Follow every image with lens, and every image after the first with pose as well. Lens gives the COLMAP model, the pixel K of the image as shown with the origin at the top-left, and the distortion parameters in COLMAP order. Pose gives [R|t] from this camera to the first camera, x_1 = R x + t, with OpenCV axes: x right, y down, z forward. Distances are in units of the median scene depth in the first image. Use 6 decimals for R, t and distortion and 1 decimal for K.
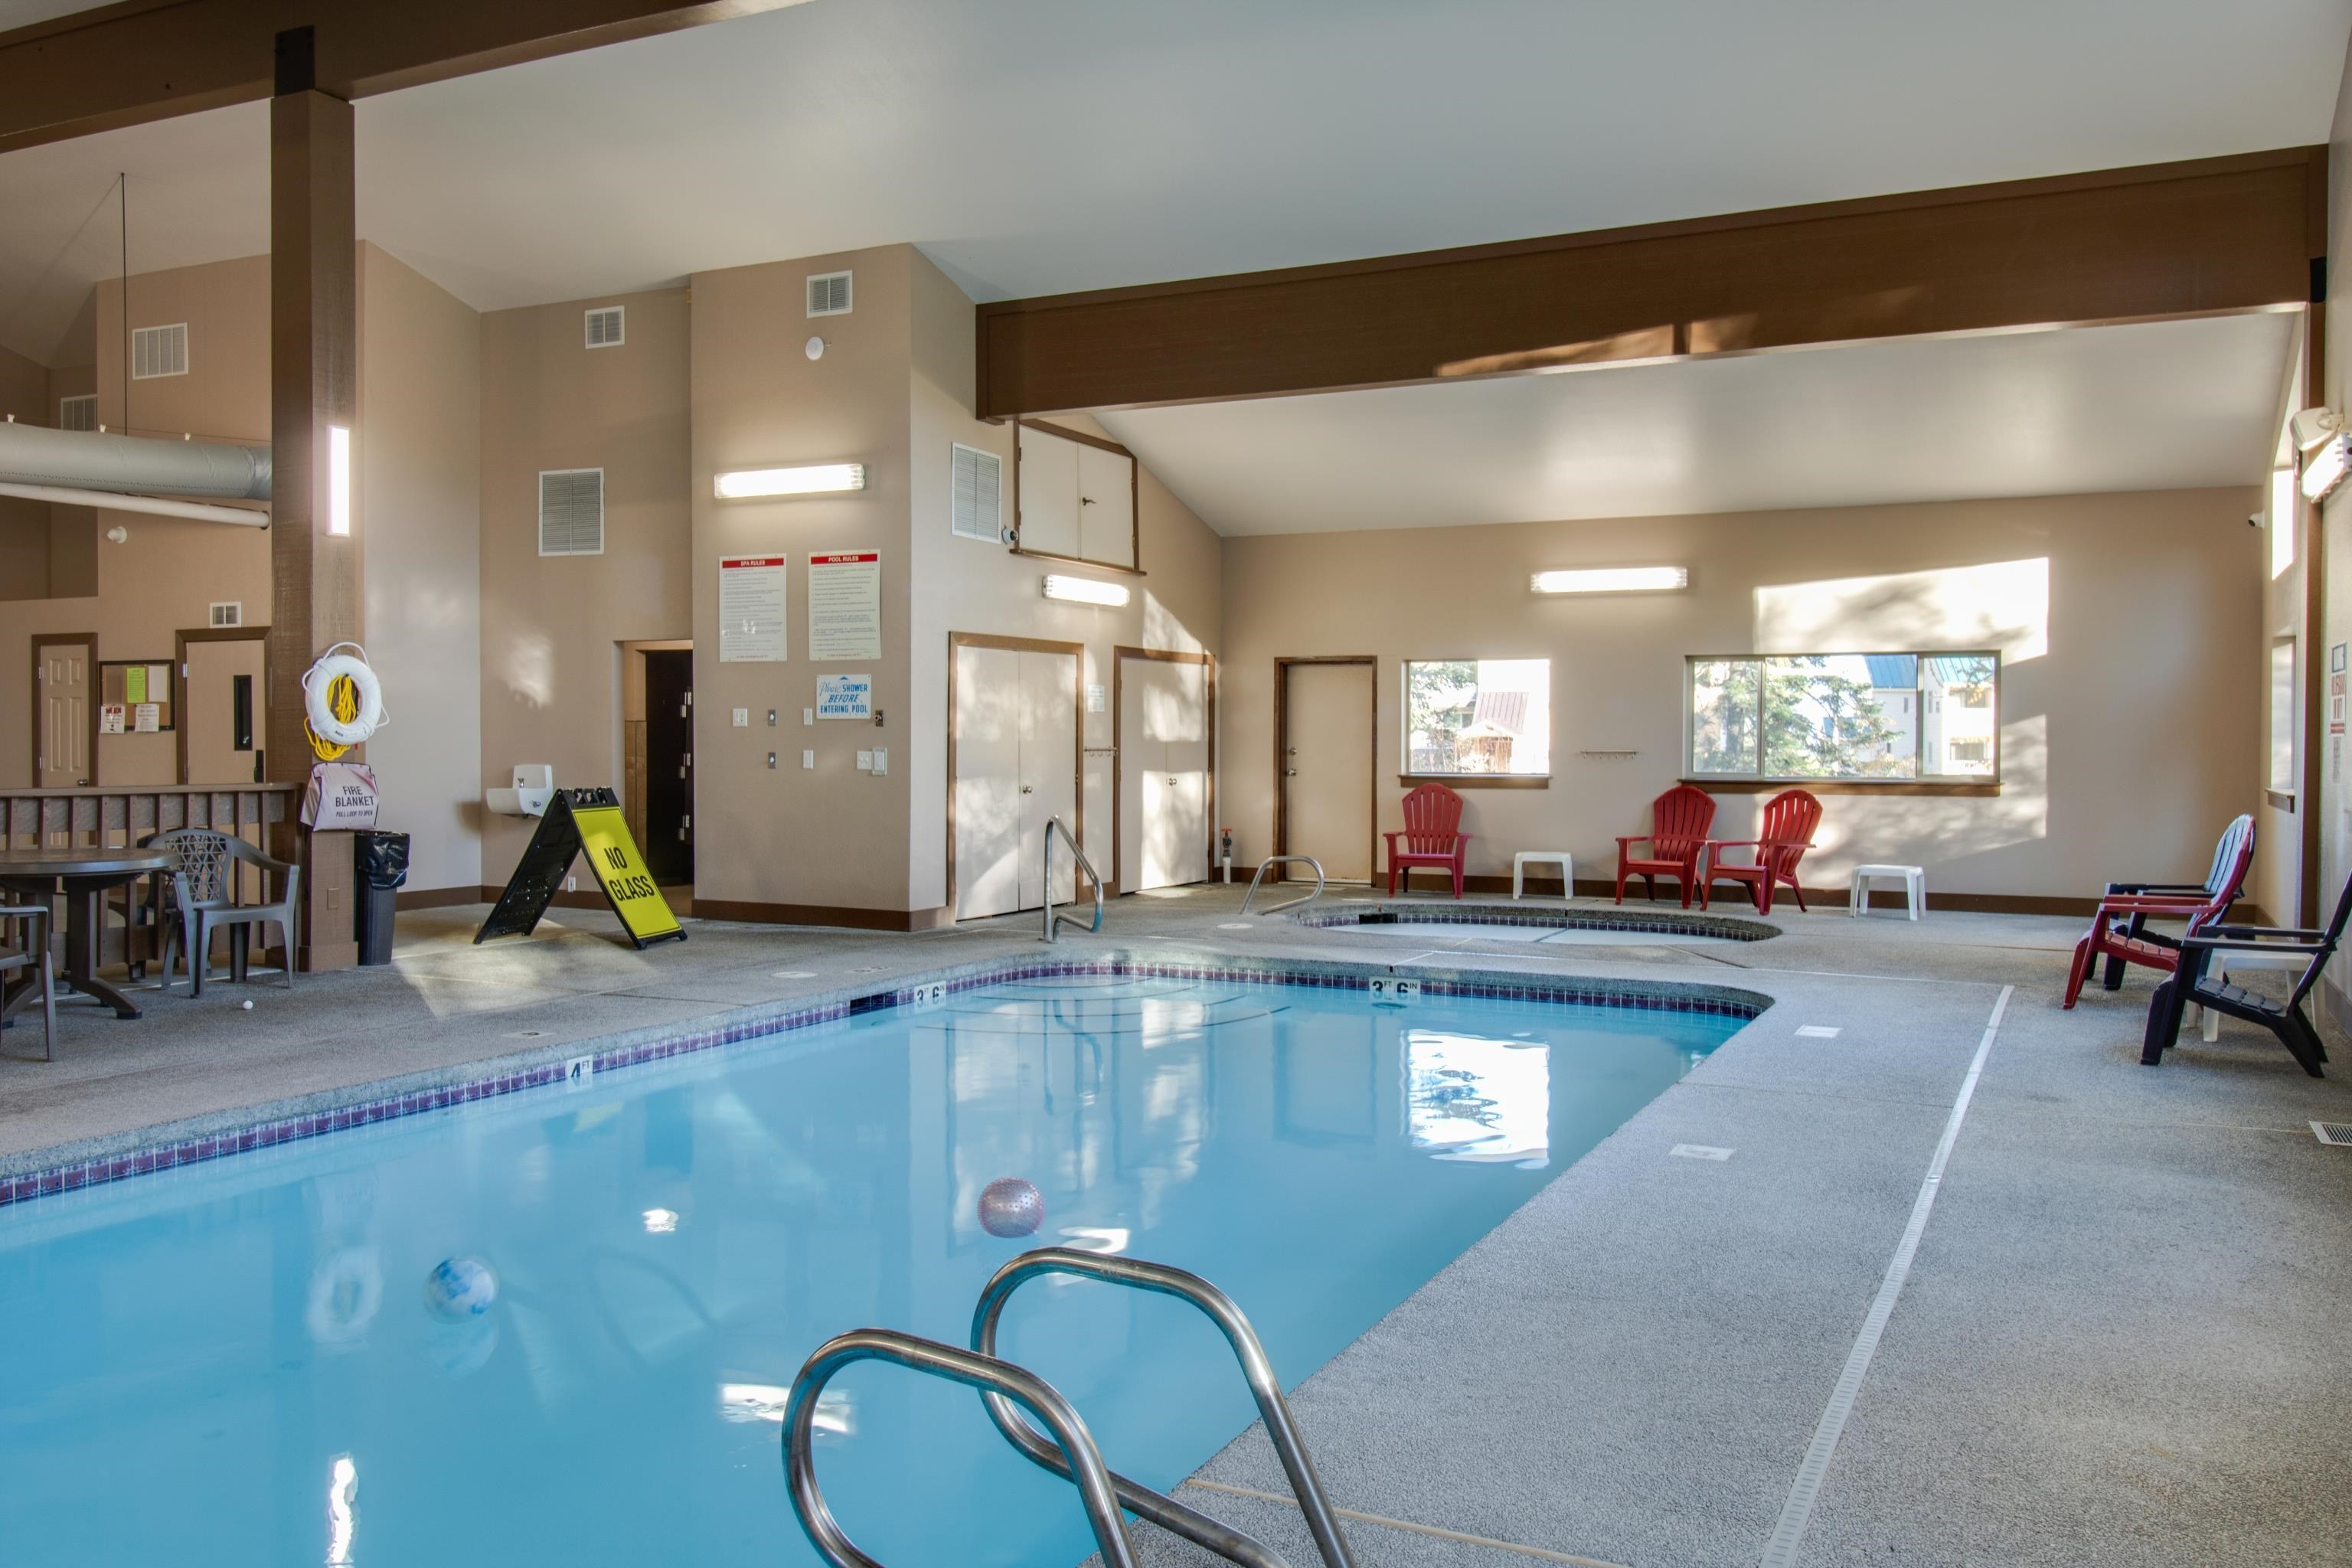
lens RADIAL K [[1852.6, 0, 1181.4], [0, 1852.6, 764.4], [0, 0, 1]] dist [0.039044, -0.002613]
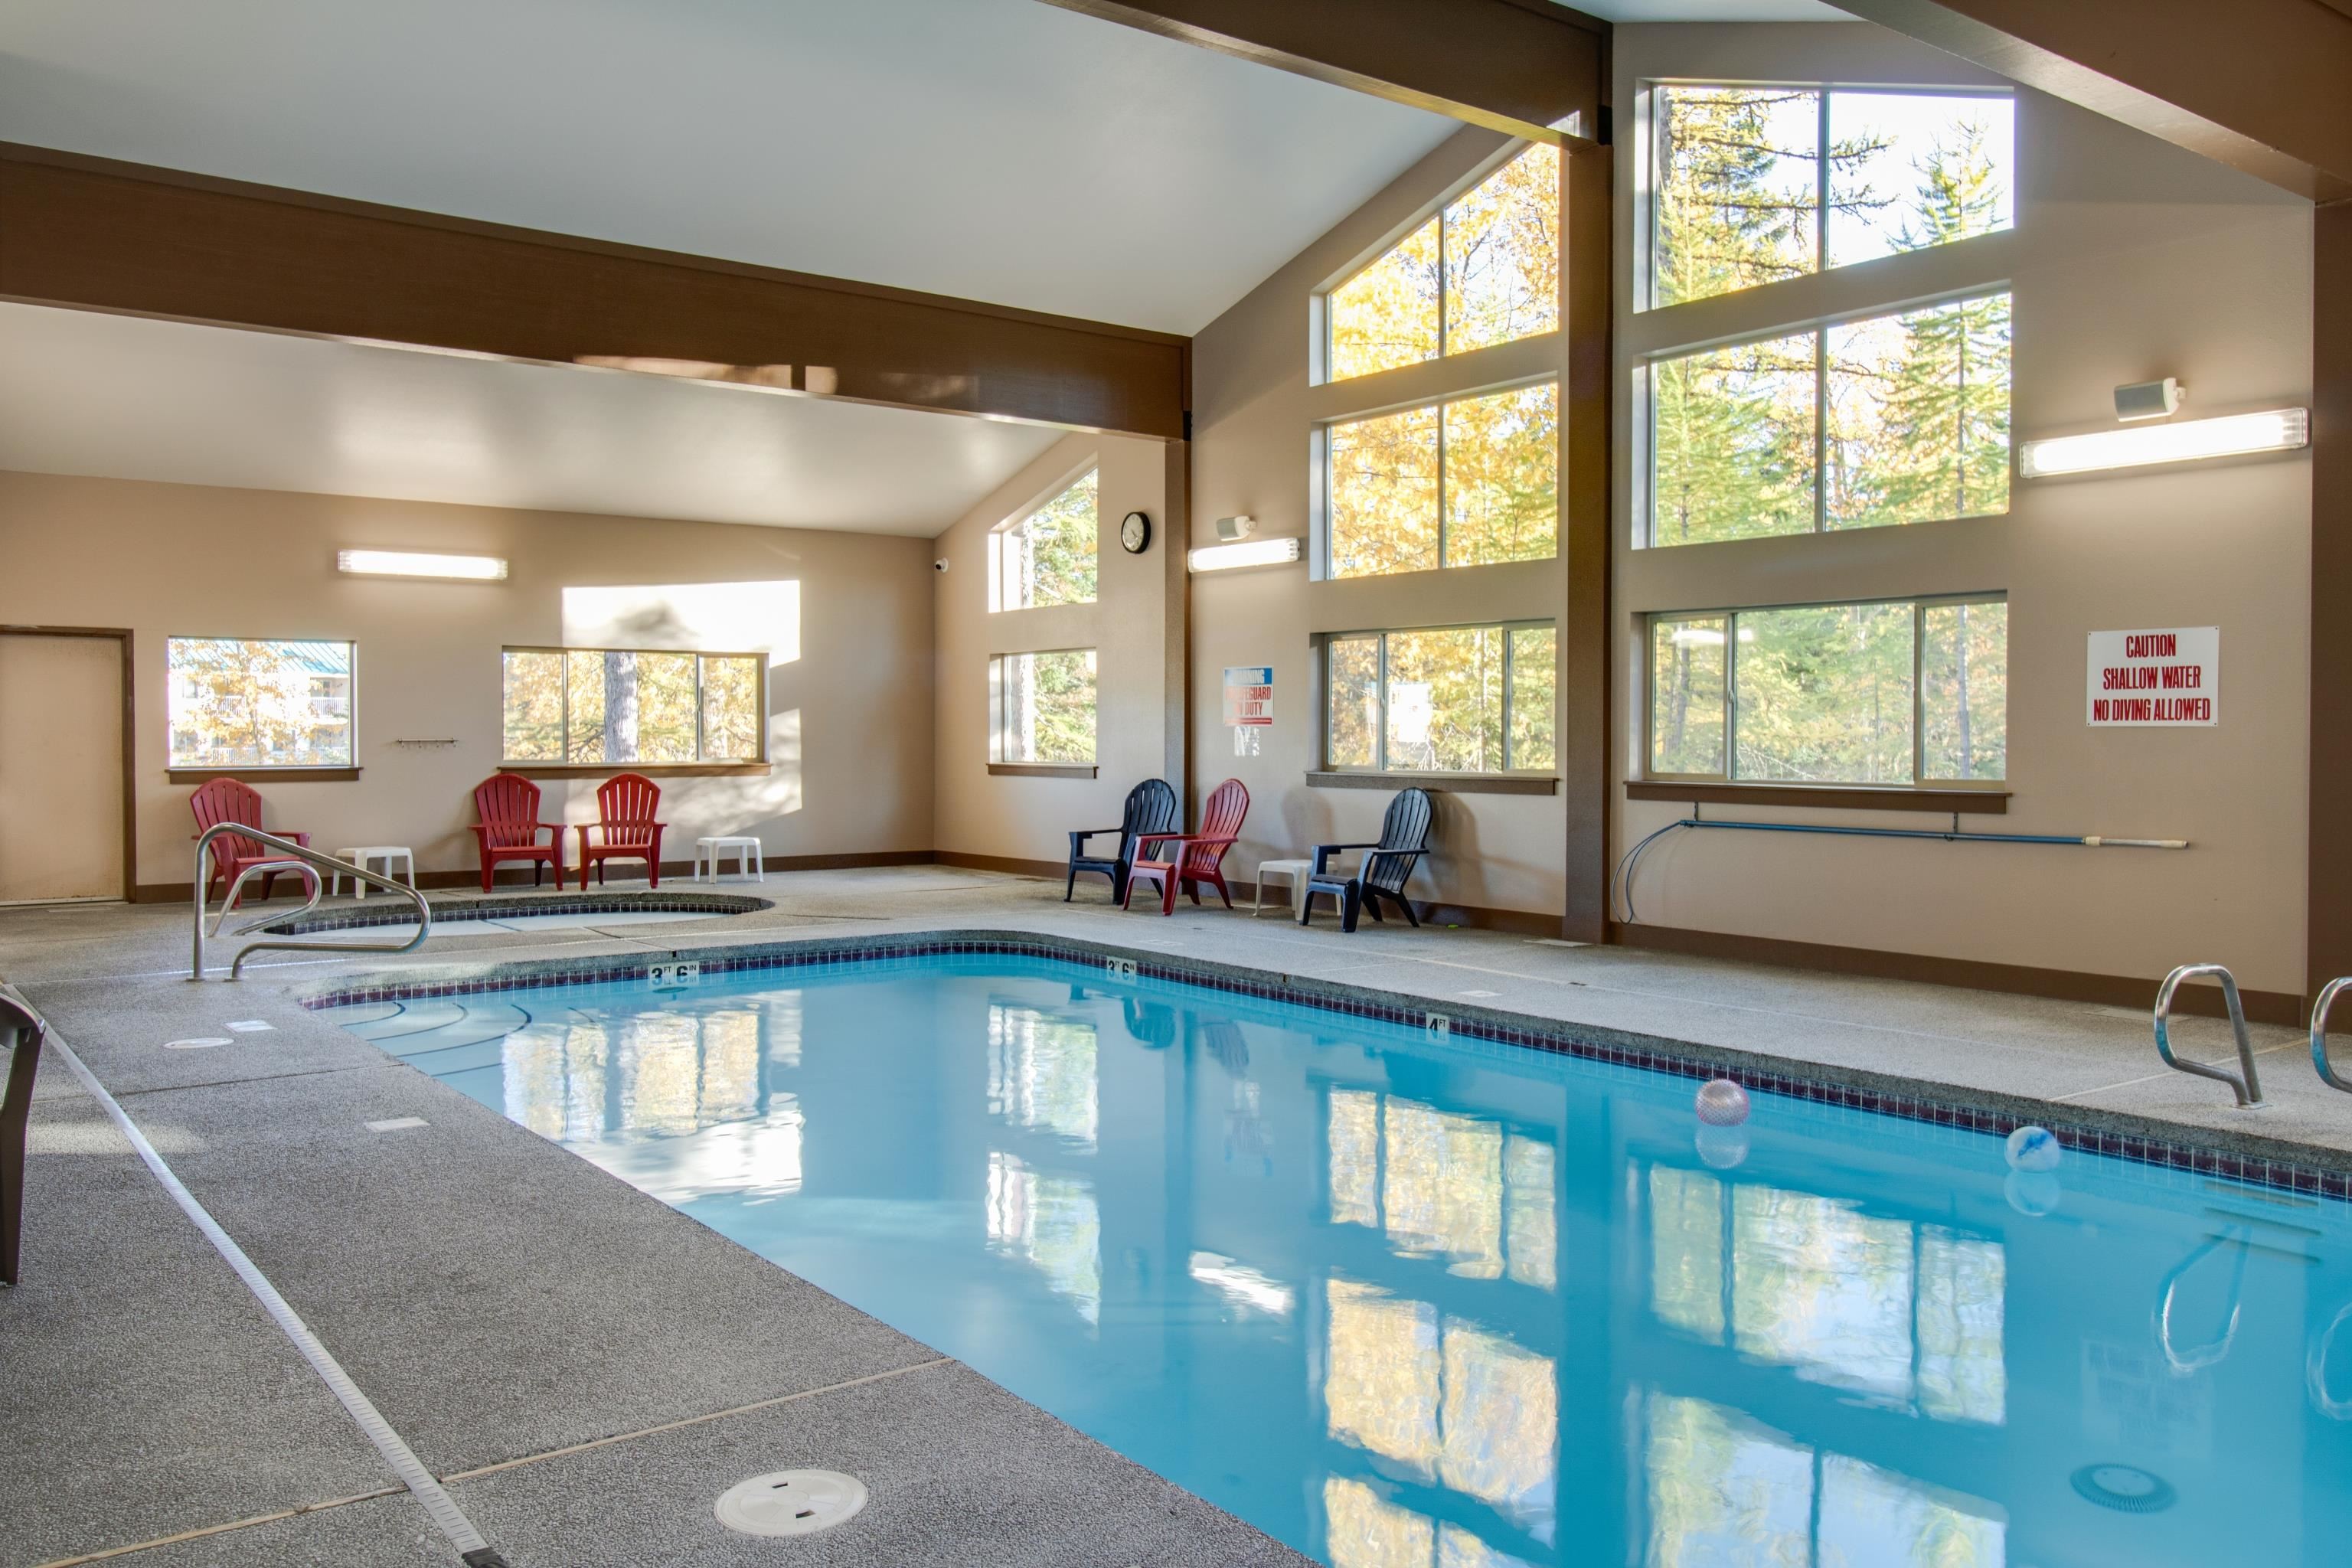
lens RADIAL K [[1852.6, 0, 1180.8], [0, 1852.6, 796.5], [0, 0, 1]] dist [0.039044, -0.002613]
pose [[0.458133, -0.035161, 0.888188, -0.566751], [0.012972, 0.999375, 0.032871, -0.005670], [-0.888789, -0.003538, 0.458303, 0.239312]]
